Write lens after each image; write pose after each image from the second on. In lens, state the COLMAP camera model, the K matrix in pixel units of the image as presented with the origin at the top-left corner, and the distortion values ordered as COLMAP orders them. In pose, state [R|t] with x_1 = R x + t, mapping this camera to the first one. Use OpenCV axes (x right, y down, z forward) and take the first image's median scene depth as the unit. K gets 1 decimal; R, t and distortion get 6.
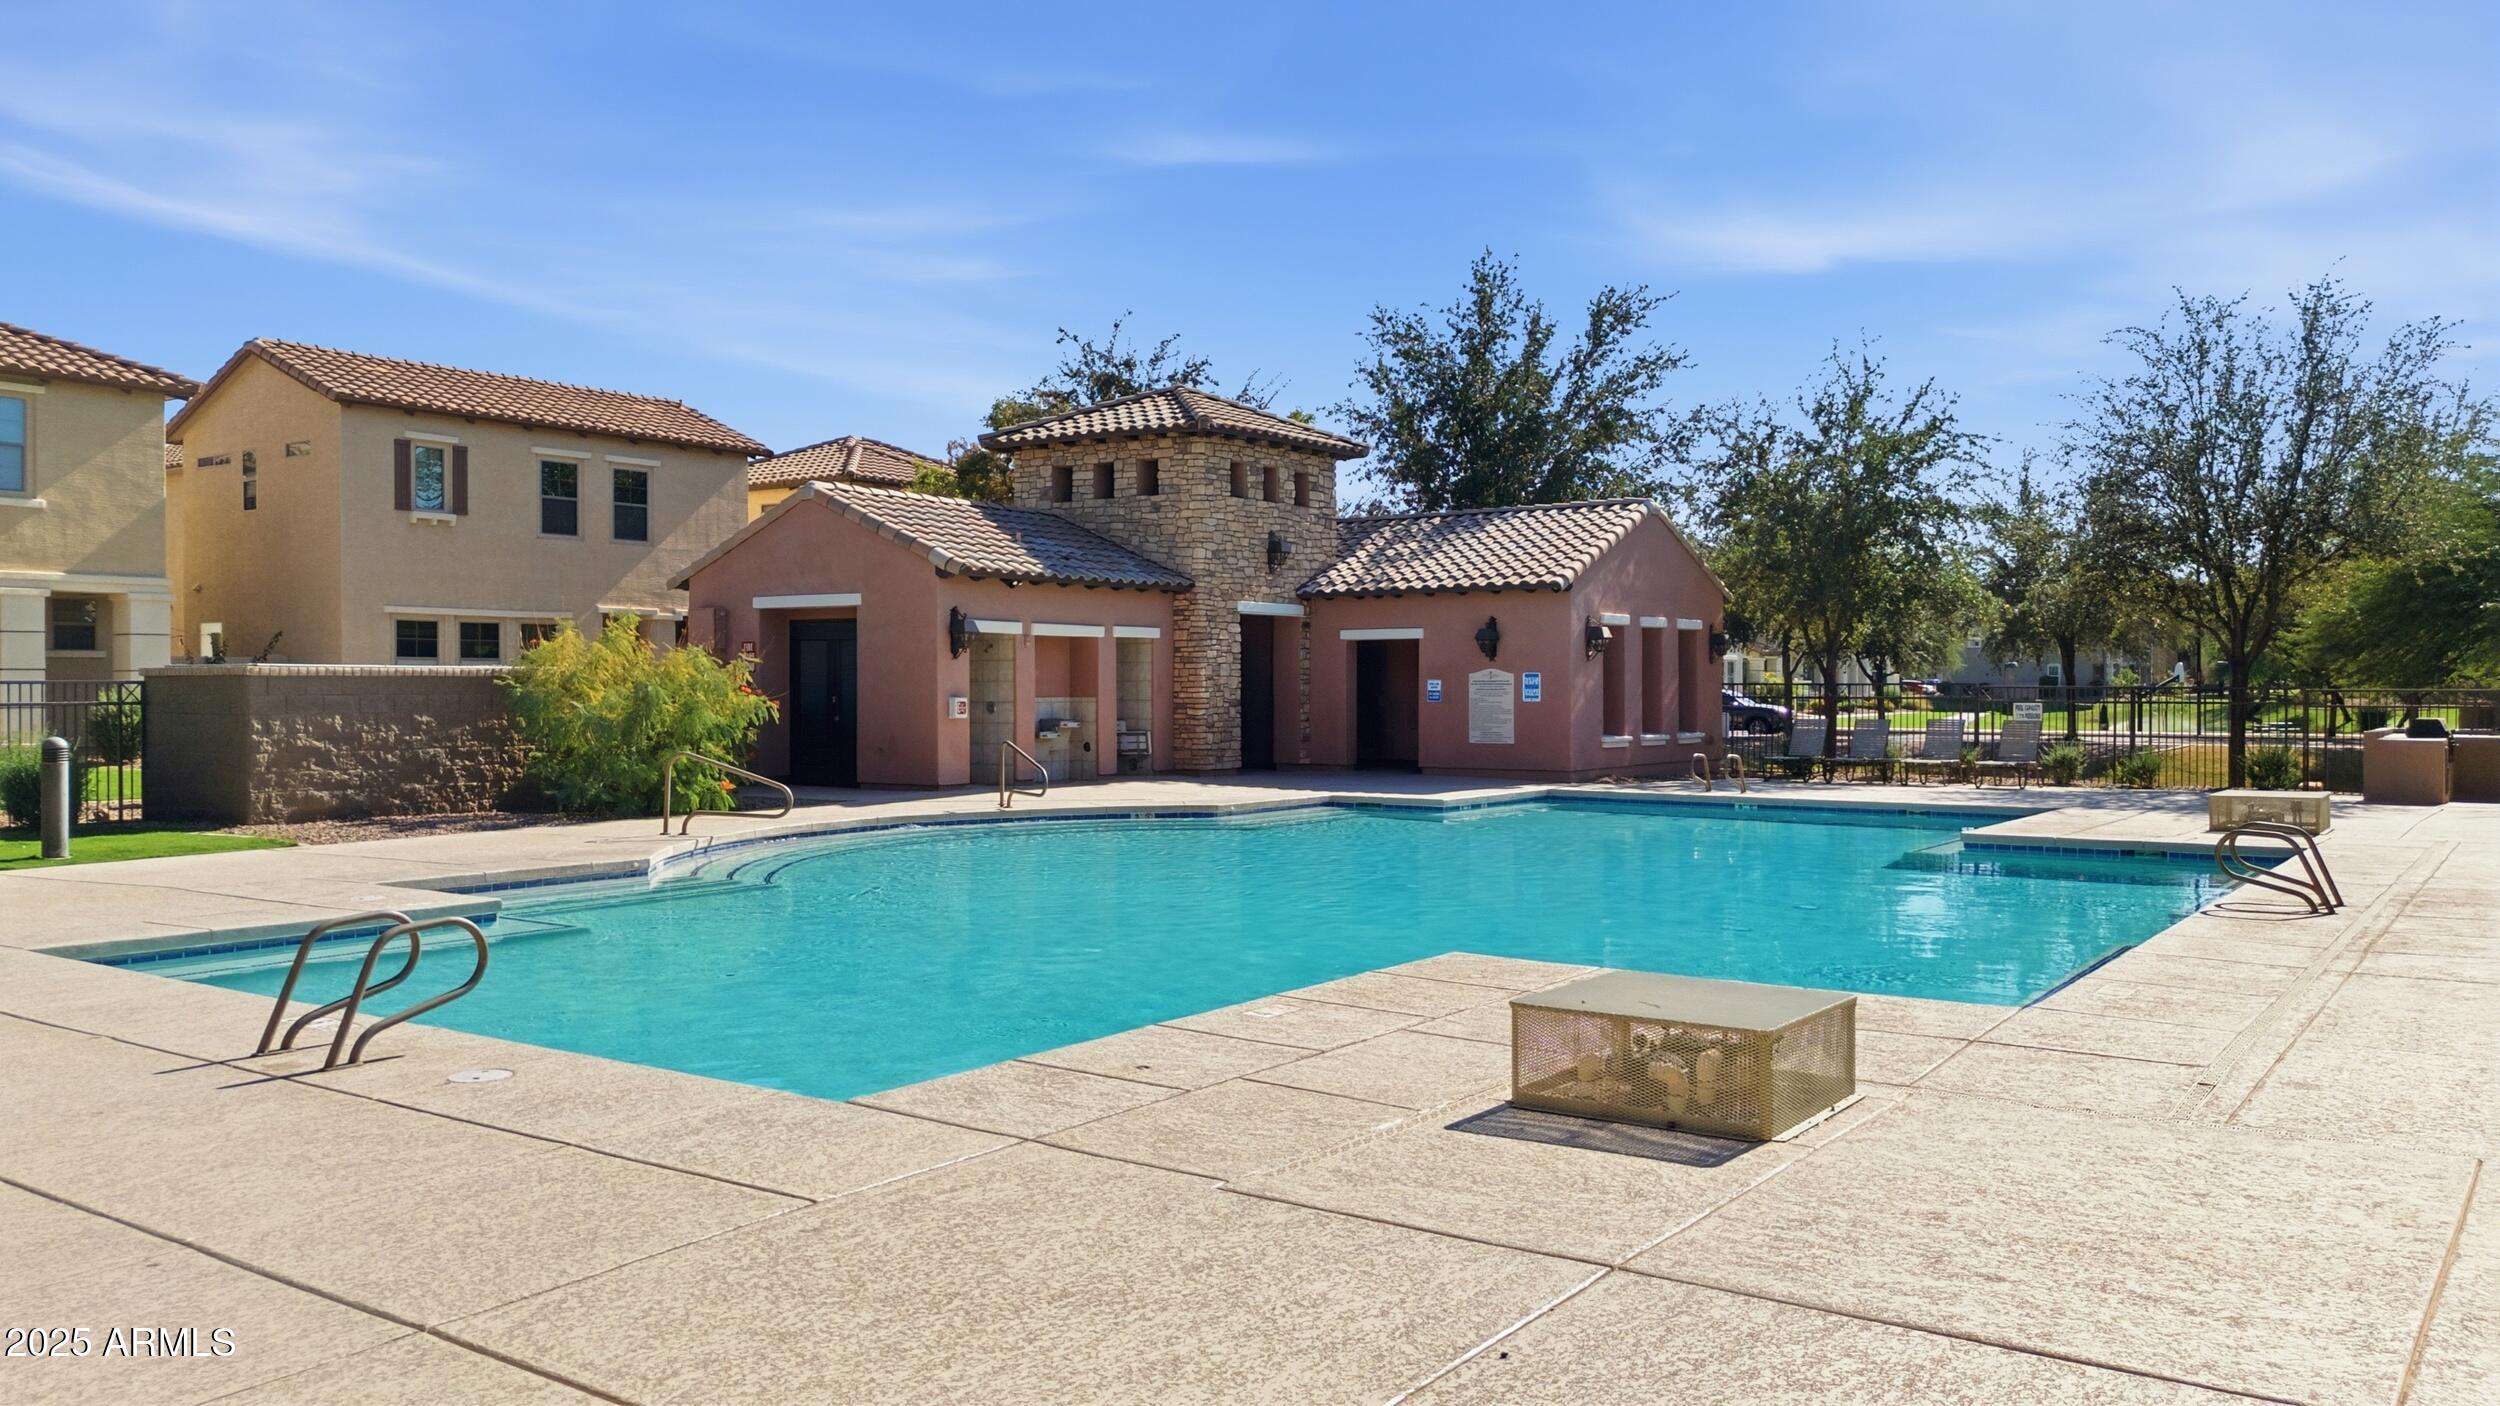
lens RADIAL K [[1775.0, 0, 1265.5], [0, 1775.0, 703.8], [0, 0, 1]] dist [0.005914, -0.003876]
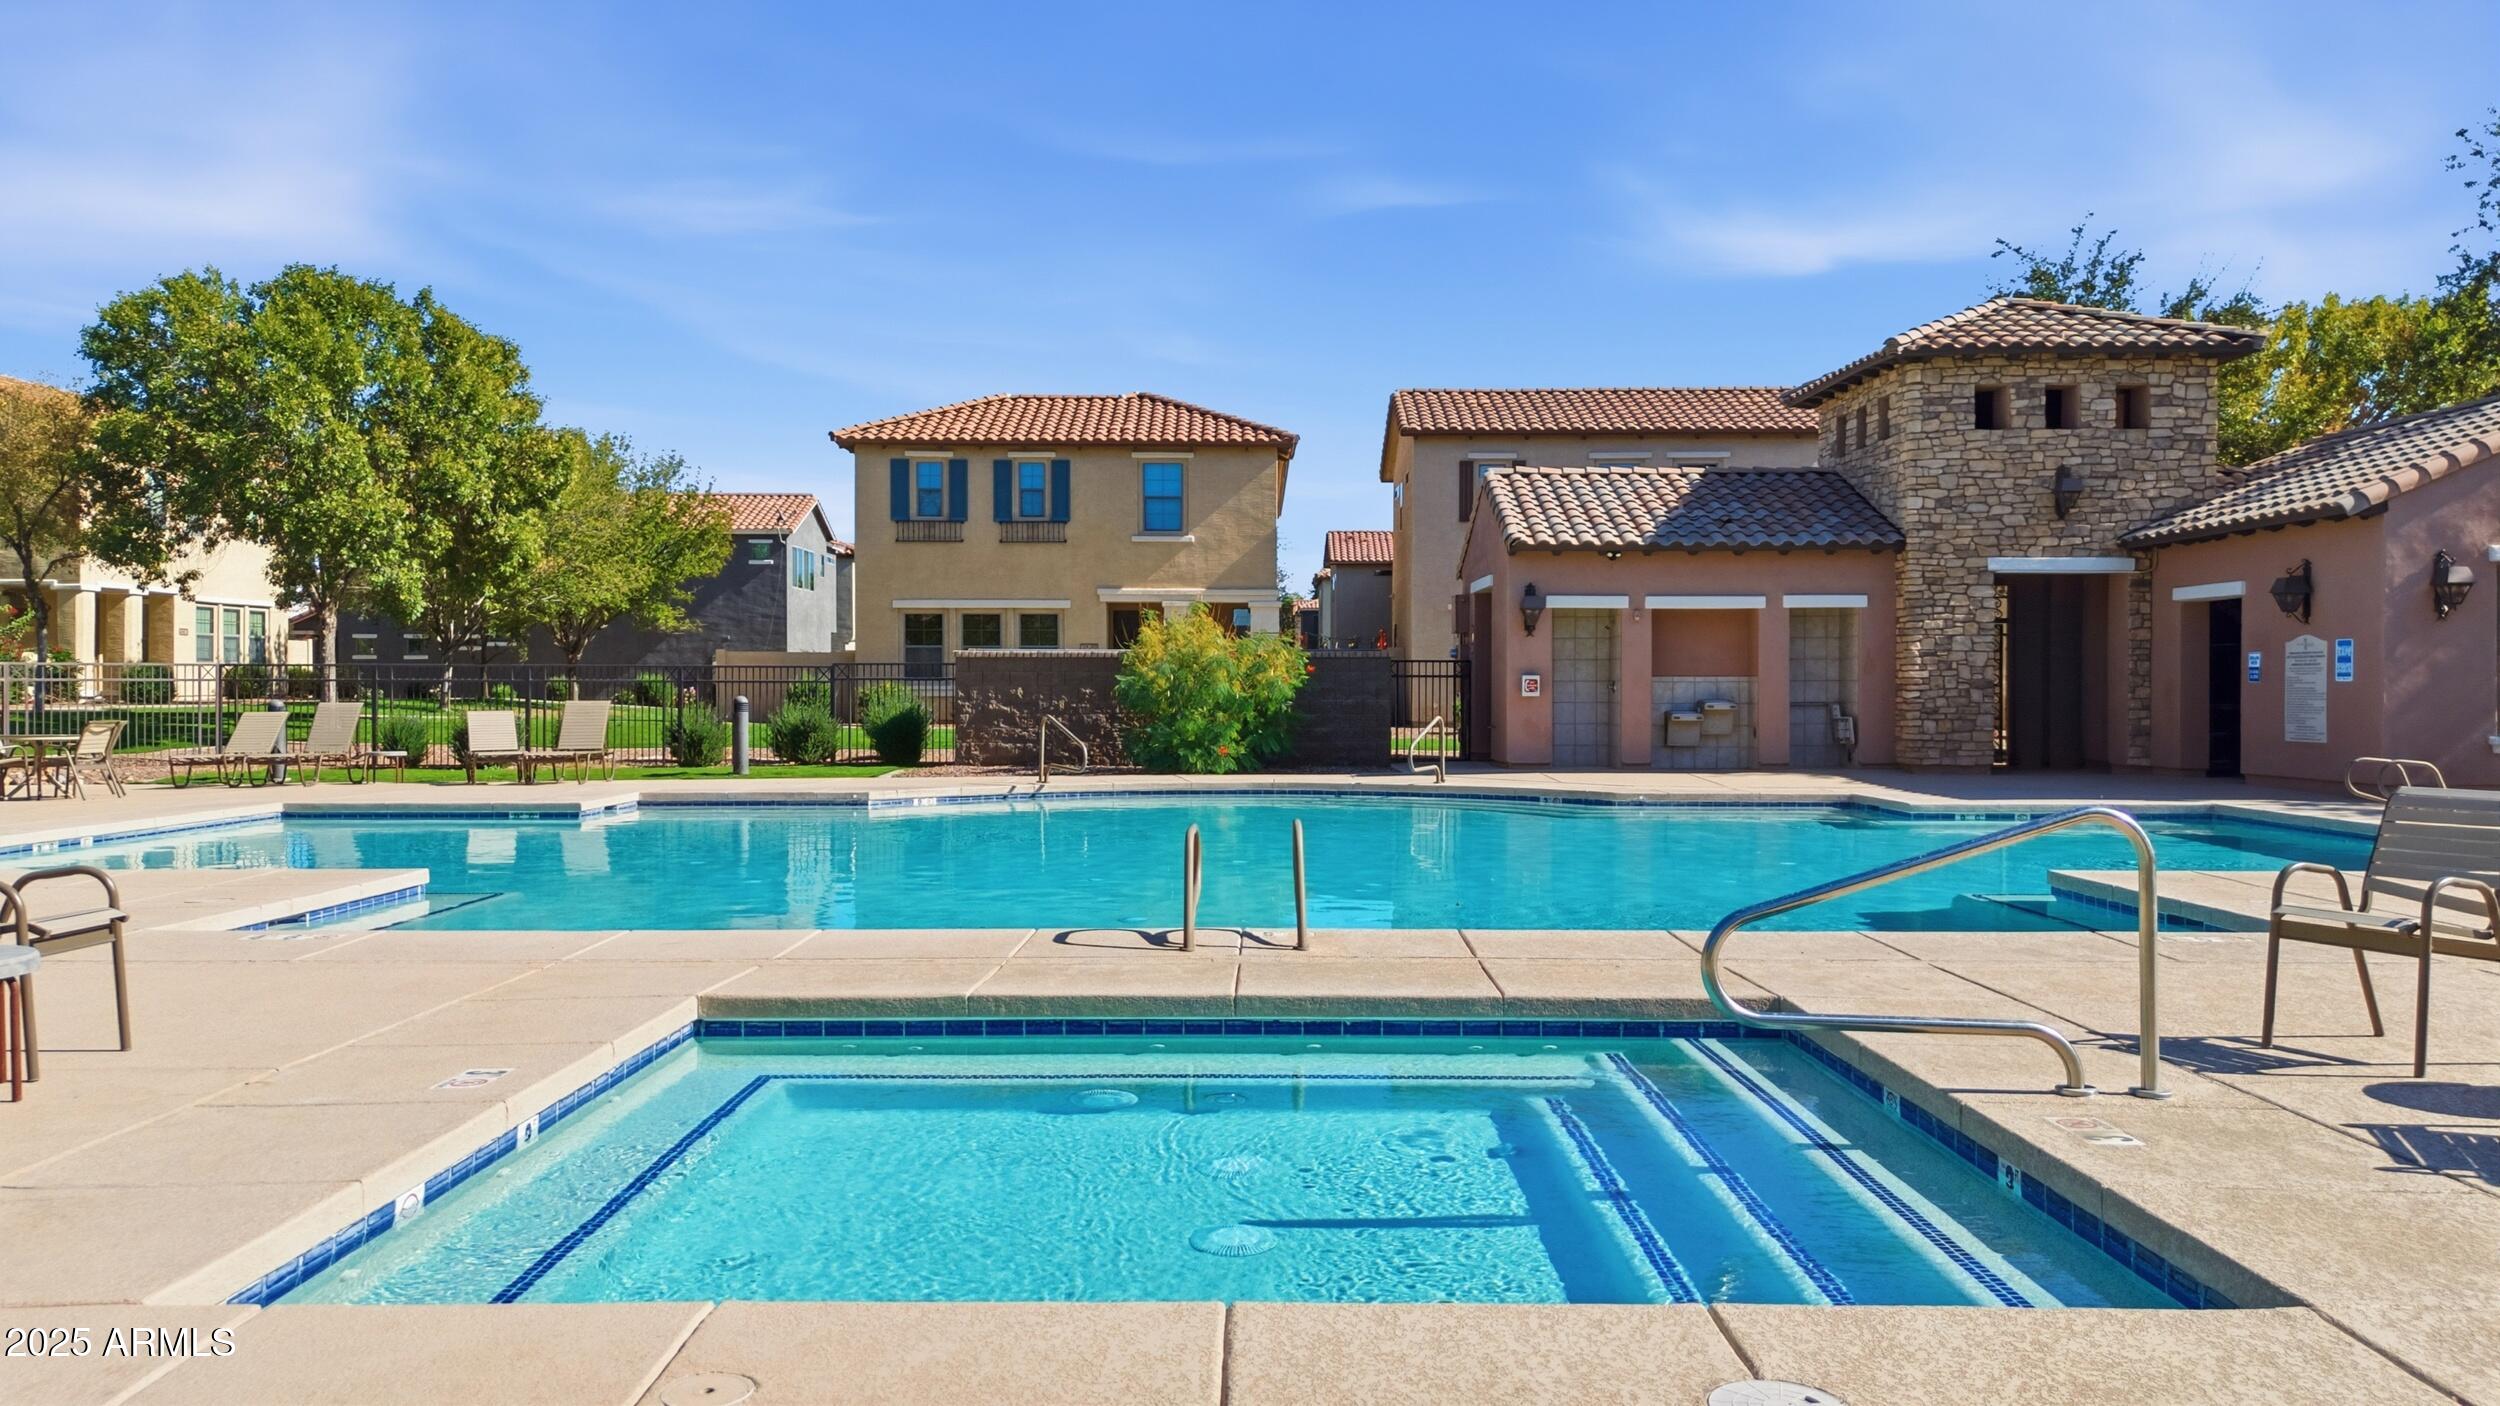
lens RADIAL K [[1775.0, 0, 1264.5], [0, 1775.0, 696.5], [0, 0, 1]] dist [0.005914, -0.003876]
pose [[0.563526, 0.005394, -0.826080, 0.474422], [-0.008449, 0.999964, 0.000766, 0.007473], [0.826055, 0.006548, 0.563552, 0.275856]]
